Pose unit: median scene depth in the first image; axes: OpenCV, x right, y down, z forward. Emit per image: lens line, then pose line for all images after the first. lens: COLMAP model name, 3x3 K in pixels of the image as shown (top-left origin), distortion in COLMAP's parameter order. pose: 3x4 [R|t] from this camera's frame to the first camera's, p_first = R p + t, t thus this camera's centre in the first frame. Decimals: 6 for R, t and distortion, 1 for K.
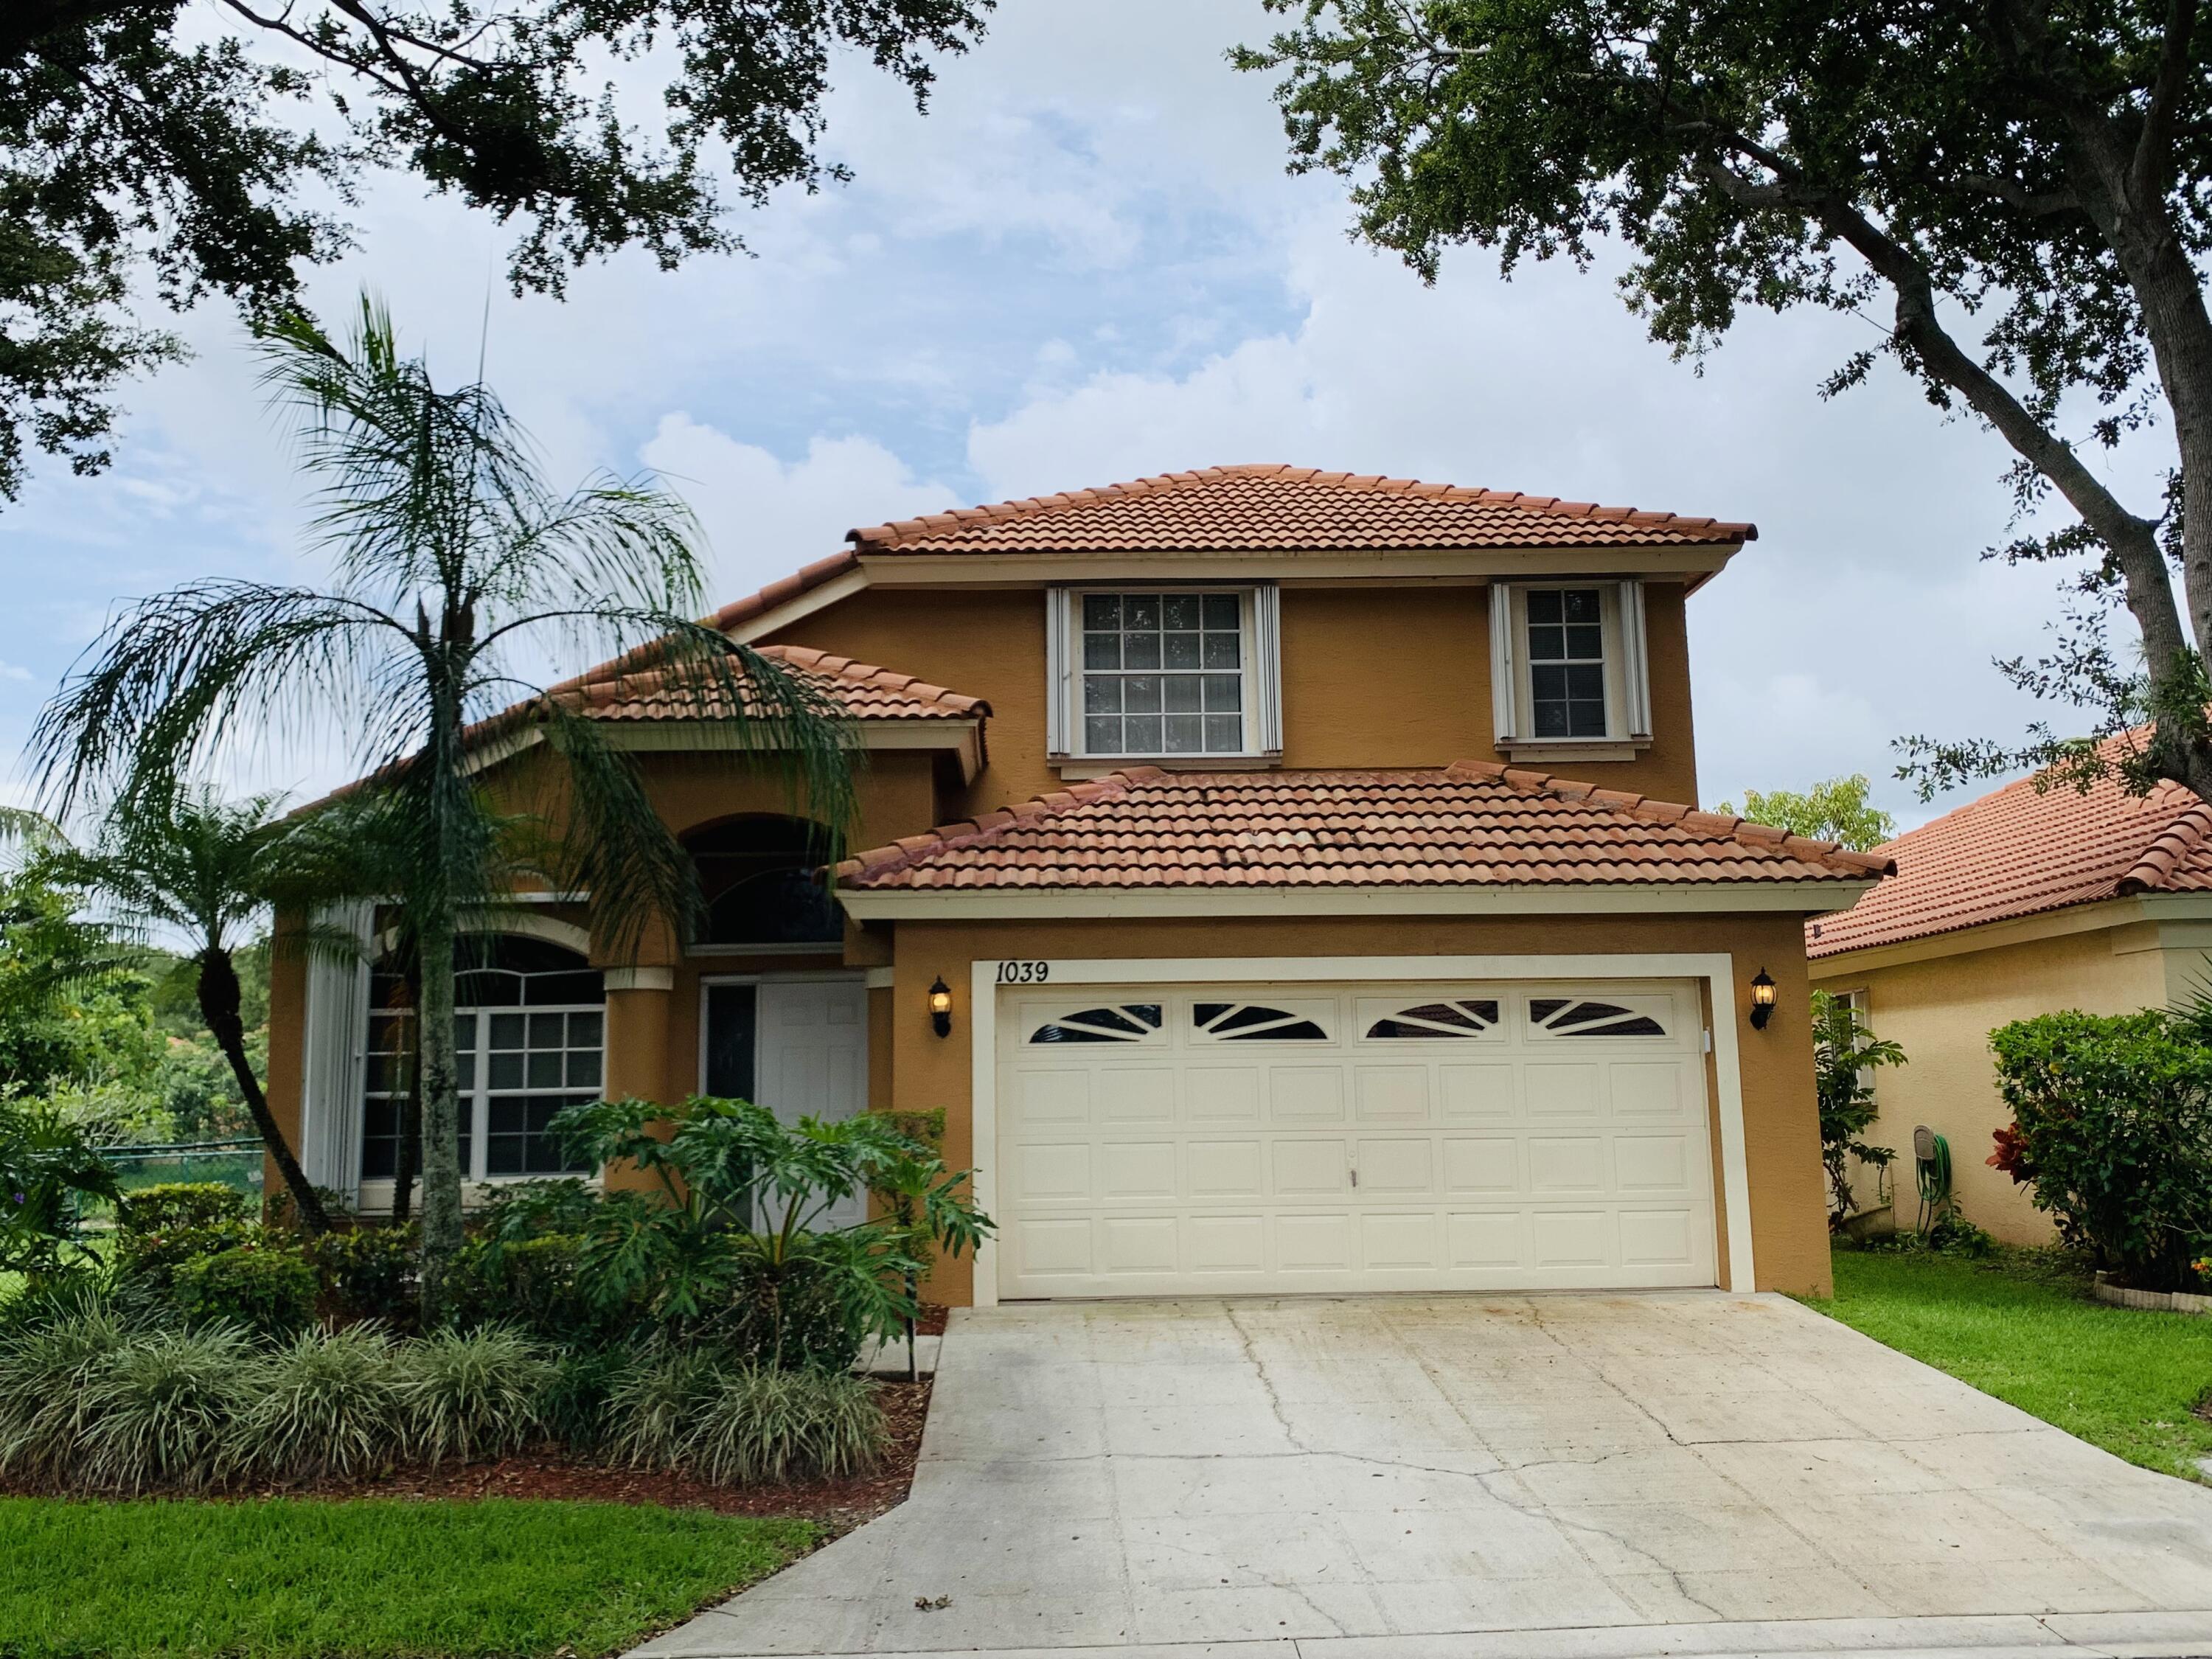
lens RADIAL K [[1934.2, 0, 1089.5], [0, 1934.2, 850.5], [0, 0, 1]] dist [0.014687, 0.003608]
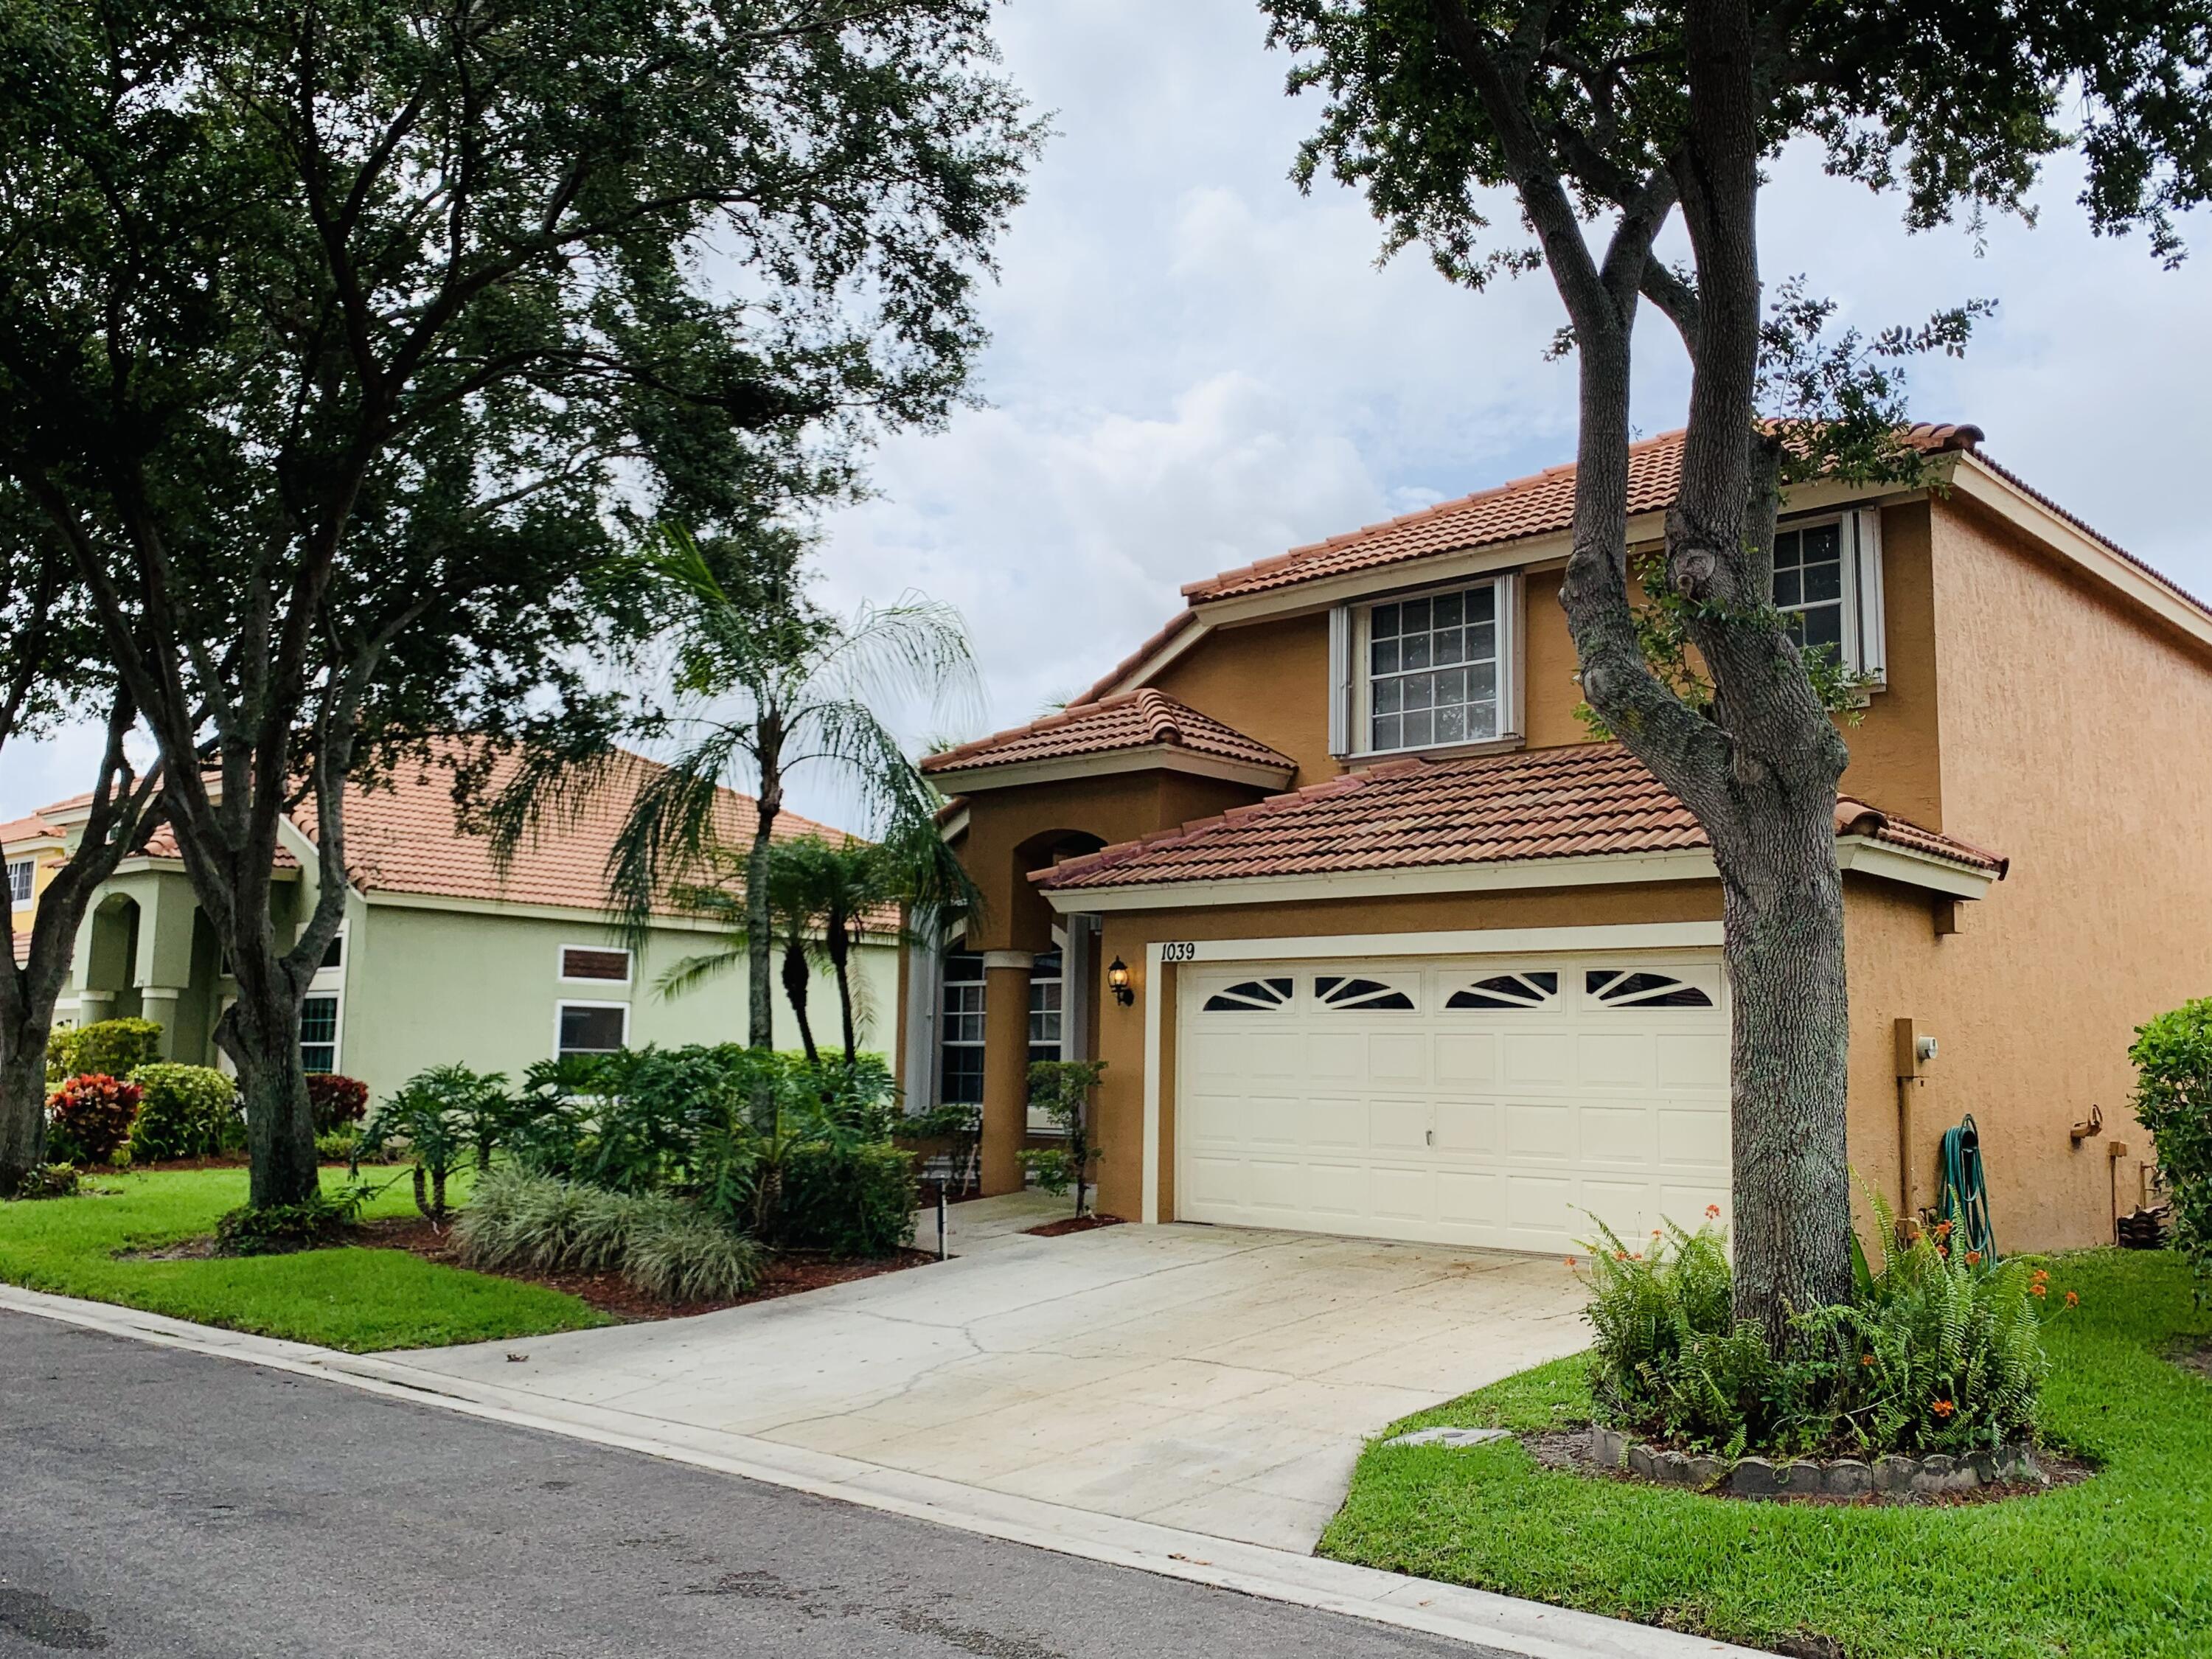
lens RADIAL K [[1934.2, 0, 1109.5], [0, 1934.2, 819.3], [0, 0, 1]] dist [0.014687, 0.003608]
pose [[0.707572, -0.062091, -0.703908, 0.709114], [0.068527, 0.997466, -0.019102, 0.000254], [0.703310, -0.034721, 0.710035, 0.101195]]
